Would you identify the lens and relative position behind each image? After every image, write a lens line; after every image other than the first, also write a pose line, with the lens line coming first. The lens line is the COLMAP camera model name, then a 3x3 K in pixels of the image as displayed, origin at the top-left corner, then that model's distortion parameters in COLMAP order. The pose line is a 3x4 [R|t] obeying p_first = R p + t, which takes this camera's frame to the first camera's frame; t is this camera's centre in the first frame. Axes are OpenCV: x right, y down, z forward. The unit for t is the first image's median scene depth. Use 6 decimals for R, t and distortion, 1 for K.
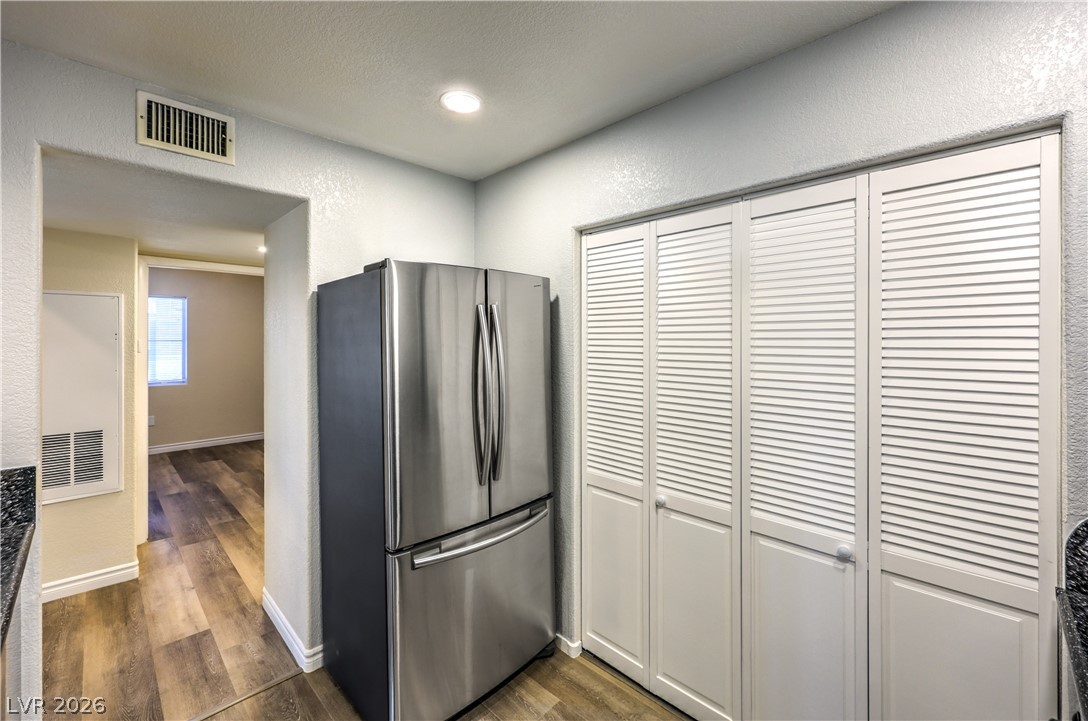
lens RADIAL K [[455.1, 0, 550.5], [0, 455.1, 345.9], [0, 0, 1]] dist [0.000429, -0.000058]
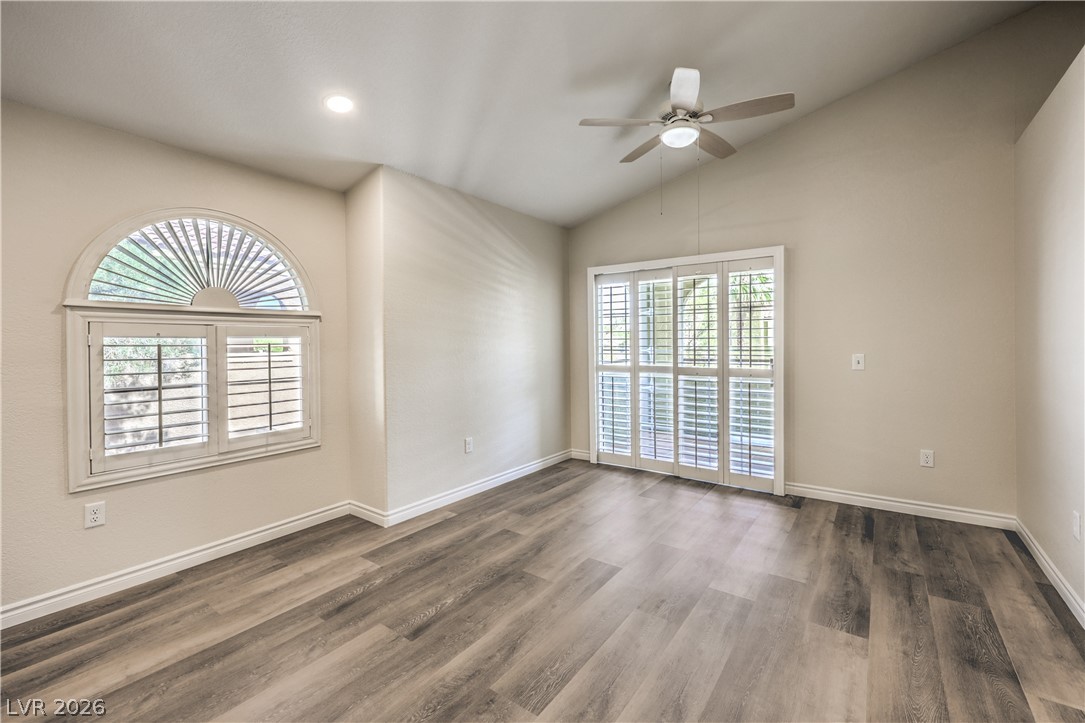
lens RADIAL K [[459.5, 0, 562.0], [0, 459.5, 343.7], [0, 0, 1]] dist [-0.001835, -0.000365]
pose [[0.168390, 0.002612, -0.985717, -0.211828], [0.000547, 0.999996, 0.002743, 0.062196], [0.985720, -0.001001, 0.168388, 0.325867]]
